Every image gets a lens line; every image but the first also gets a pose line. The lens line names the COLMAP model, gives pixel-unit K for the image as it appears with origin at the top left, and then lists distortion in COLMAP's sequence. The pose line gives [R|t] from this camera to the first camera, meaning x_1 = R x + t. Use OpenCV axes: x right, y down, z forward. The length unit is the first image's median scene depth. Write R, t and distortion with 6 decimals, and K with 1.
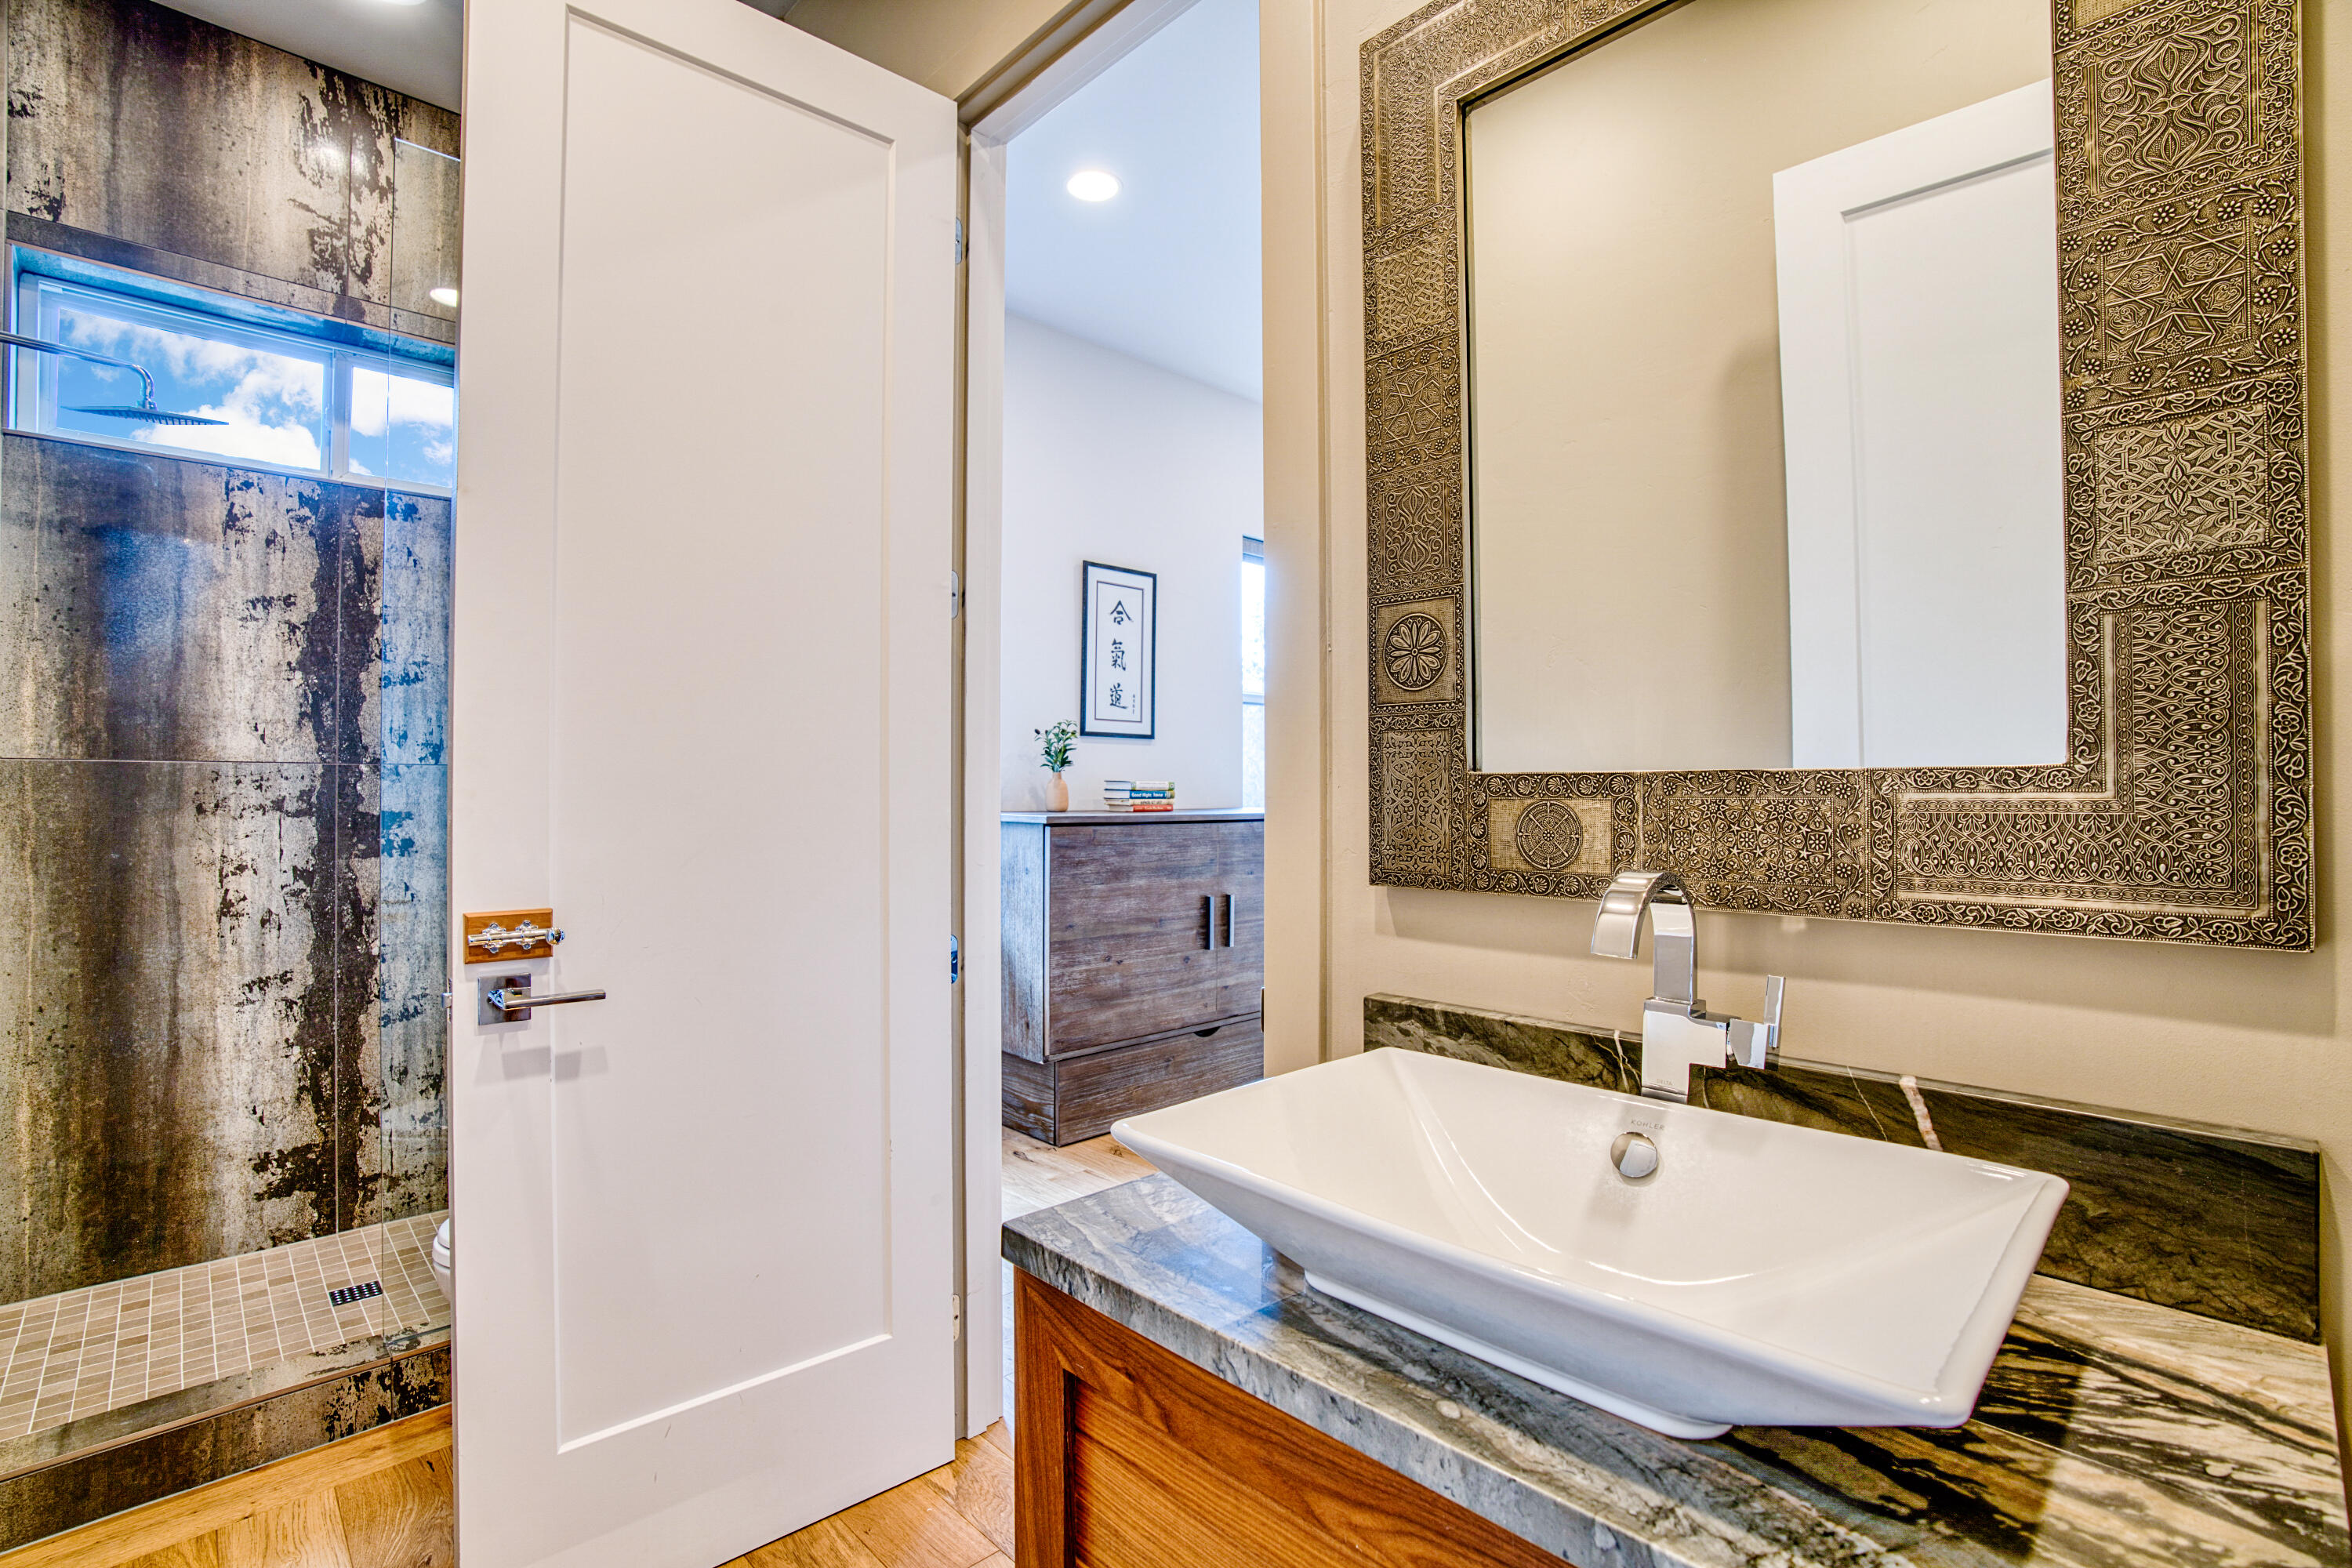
lens RADIAL K [[1093.9, 0, 1181.4], [0, 1093.9, 783.0], [0, 0, 1]] dist [-0.036593, 0.004627]
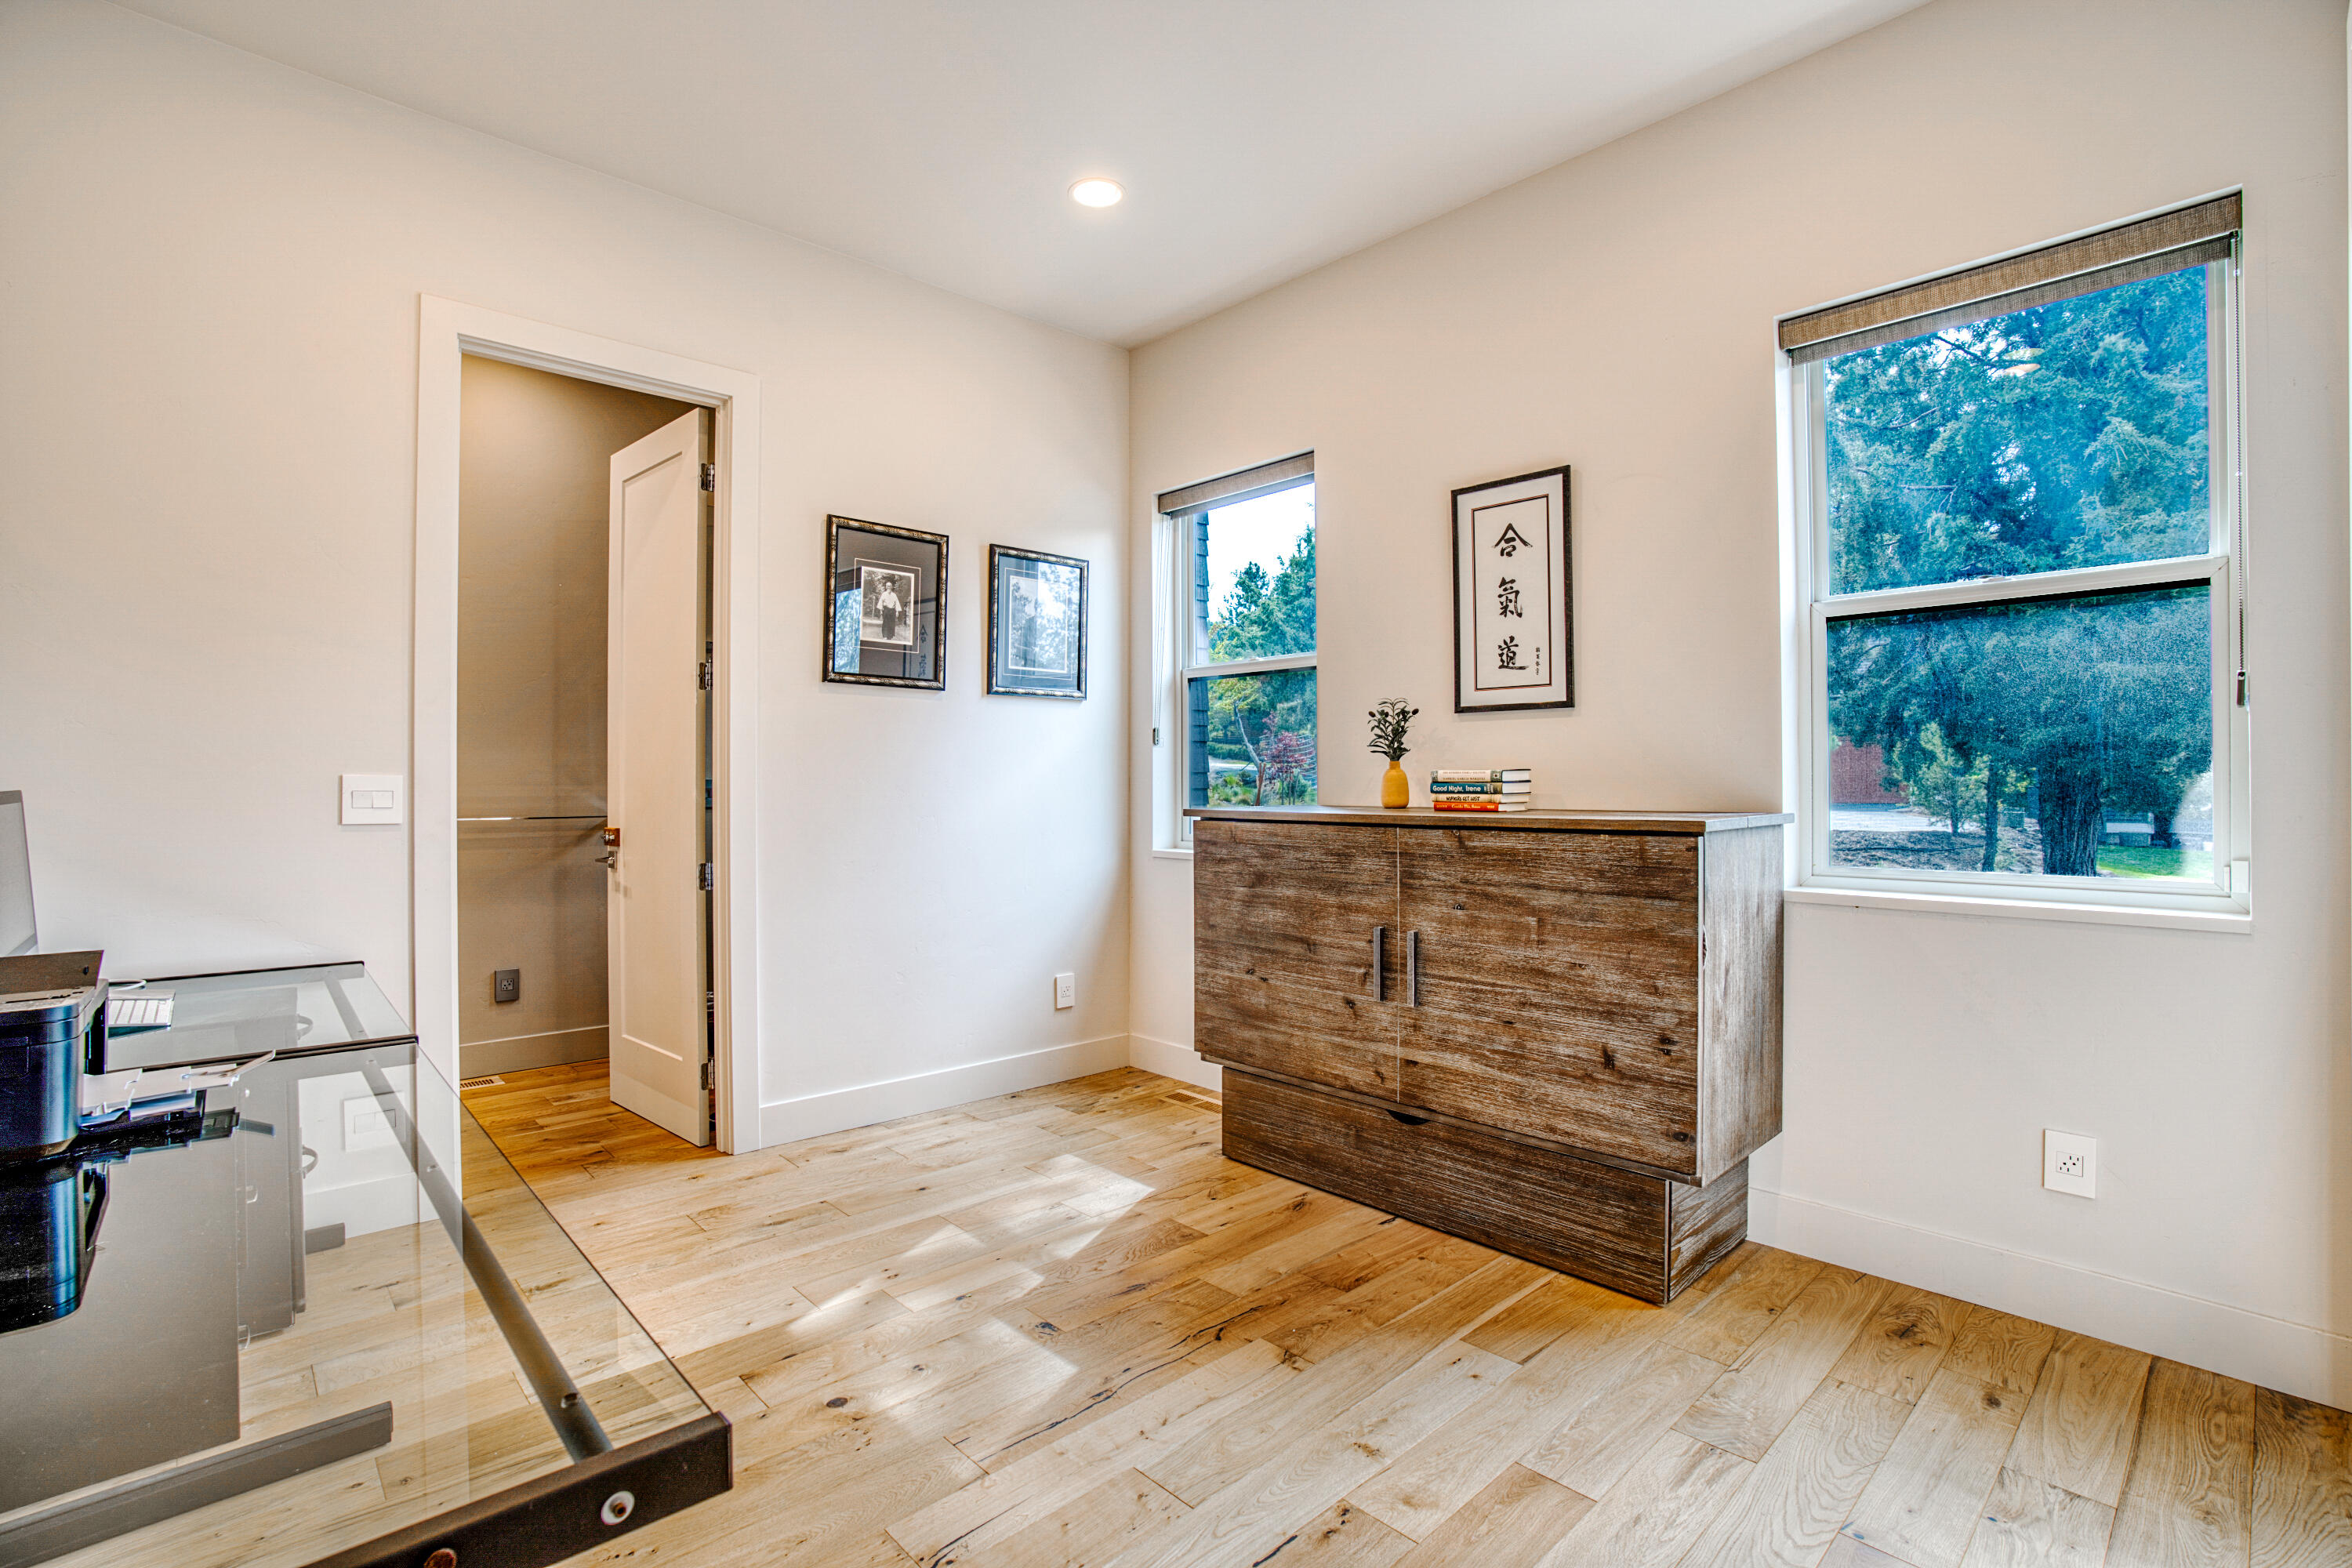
lens RADIAL K [[1093.9, 0, 1186.2], [0, 1093.9, 787.7], [0, 0, 1]] dist [-0.036593, 0.004627]
pose [[-0.003400, 0.007872, -0.999963, 0.785438], [0.009906, 0.999920, 0.007838, 0.002983], [0.999945, -0.009879, -0.003478, 0.907293]]
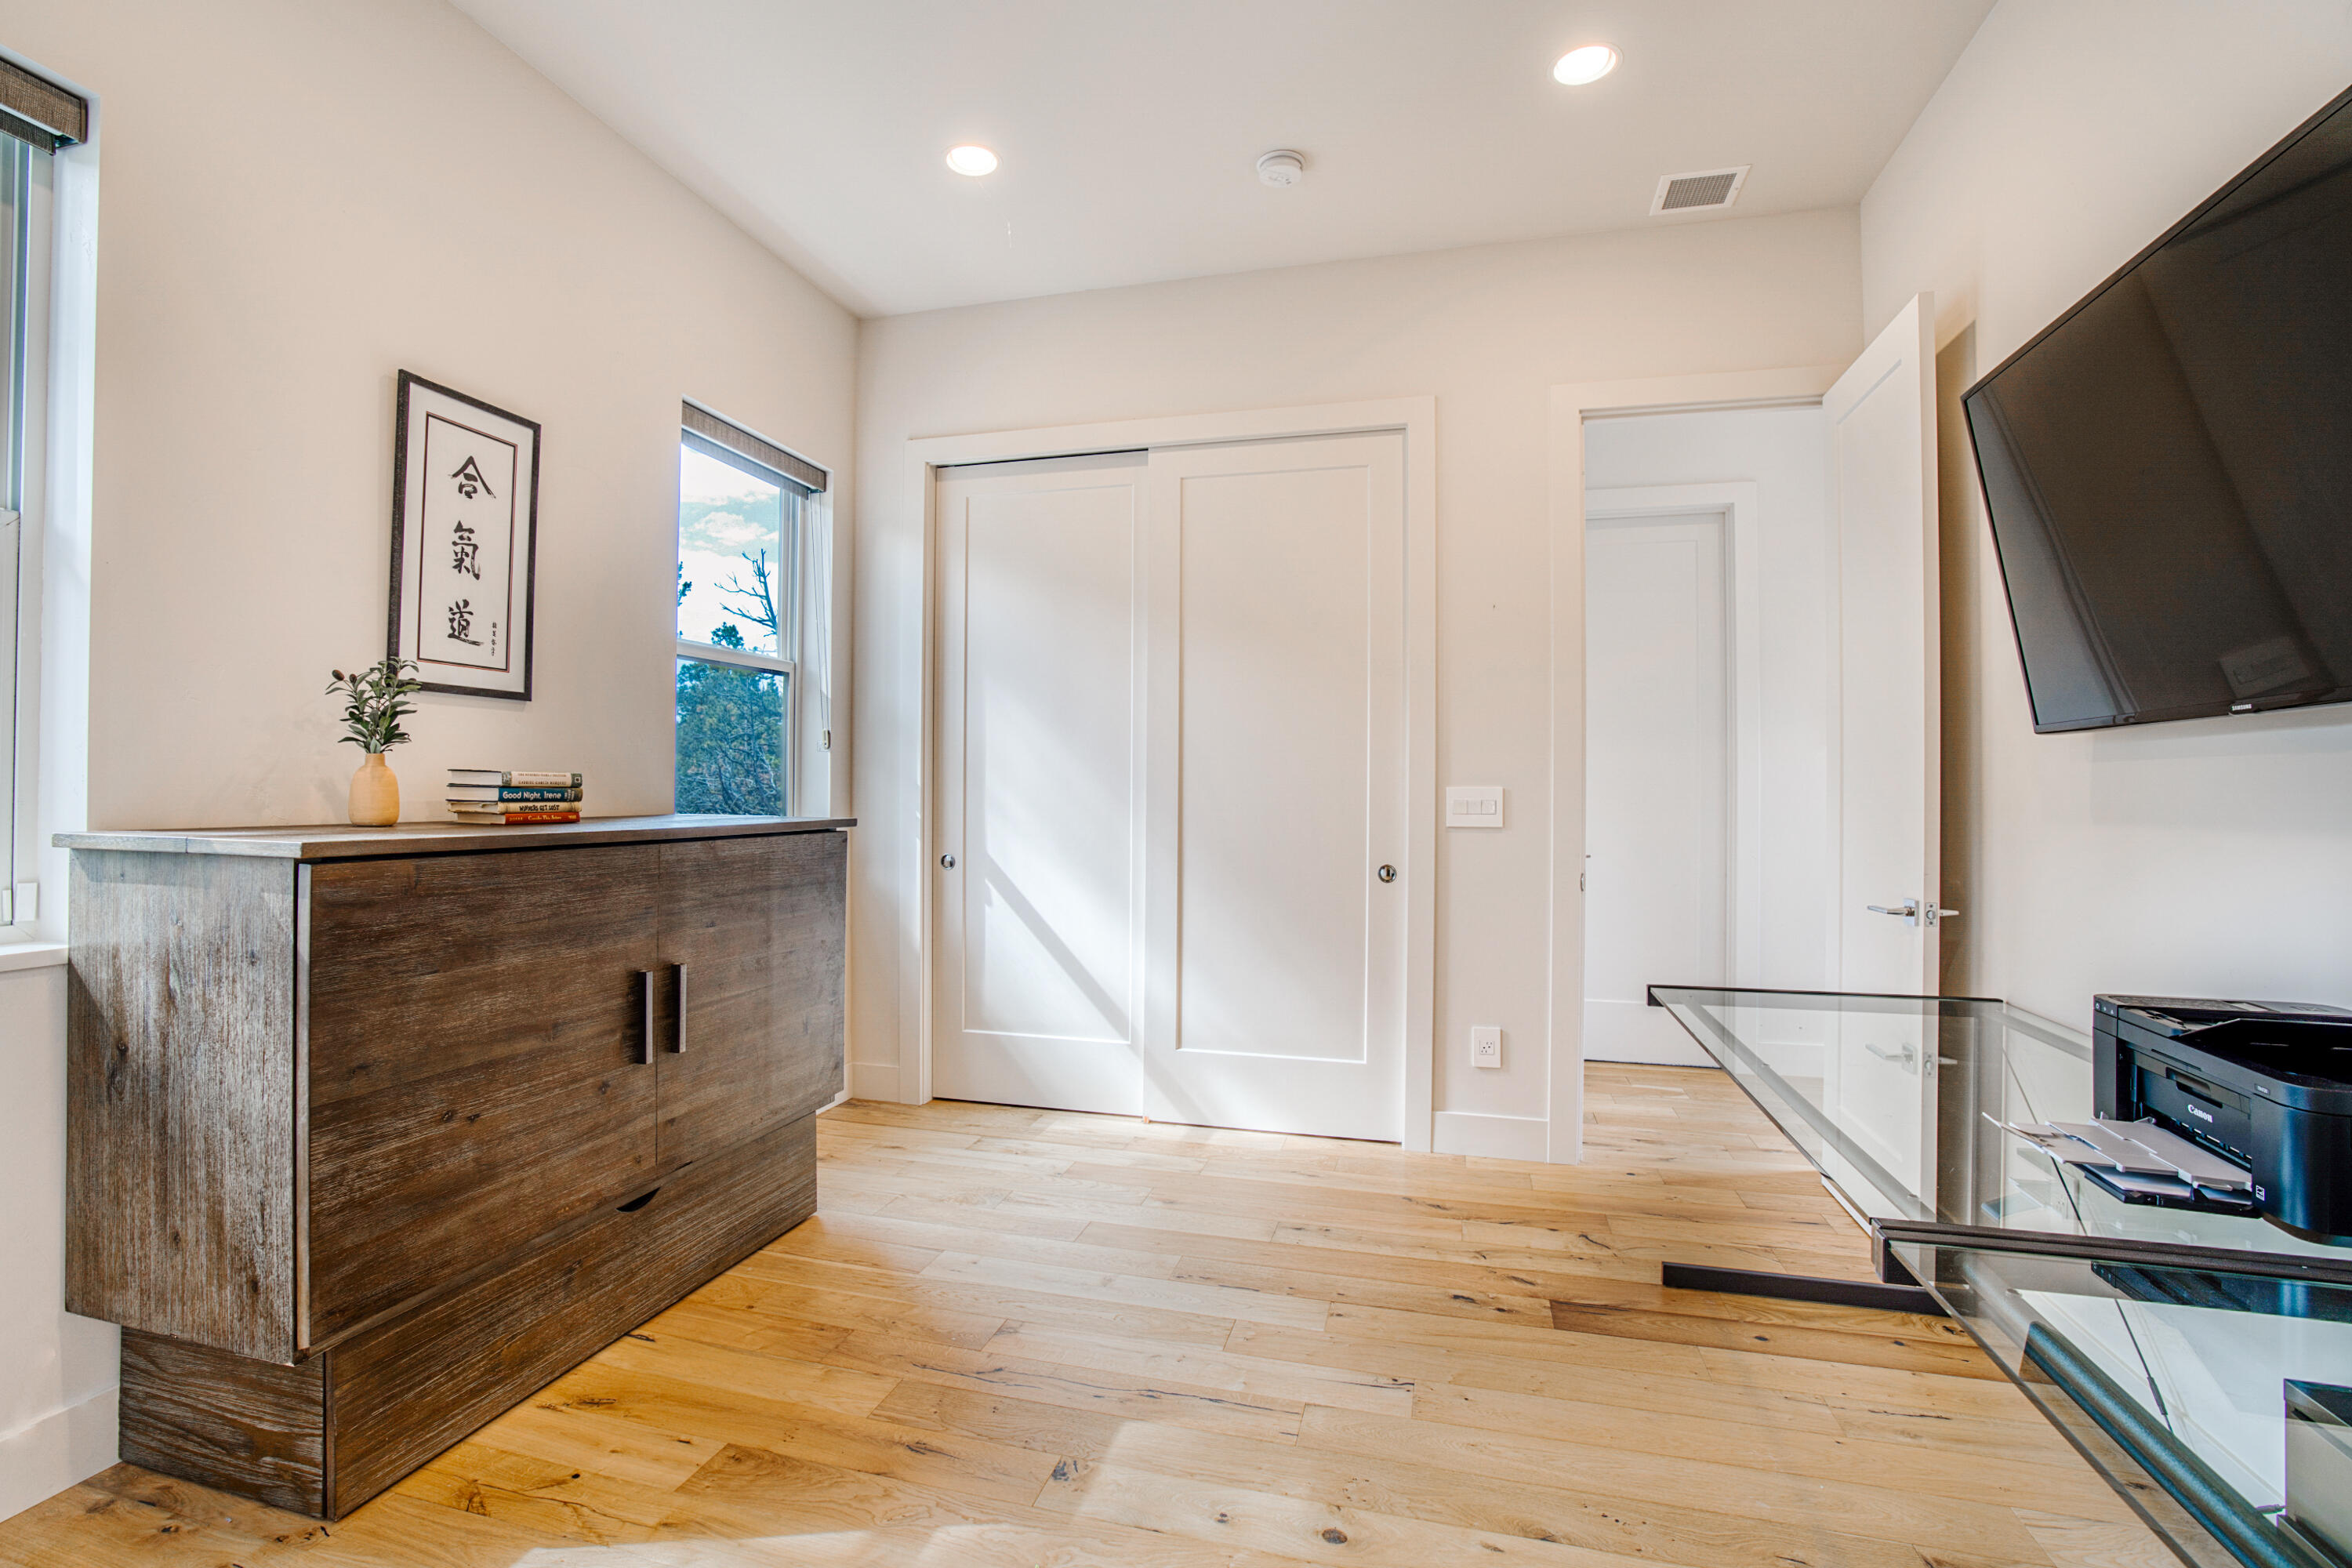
lens RADIAL K [[1093.9, 0, 1110.1], [0, 1093.9, 790.0], [0, 0, 1]] dist [-0.036593, 0.004627]
pose [[0.876504, 0.009962, 0.481291, -0.037610], [-0.014009, 0.999890, 0.004816, 0.001199], [-0.481190, -0.010964, 0.876548, 0.392603]]
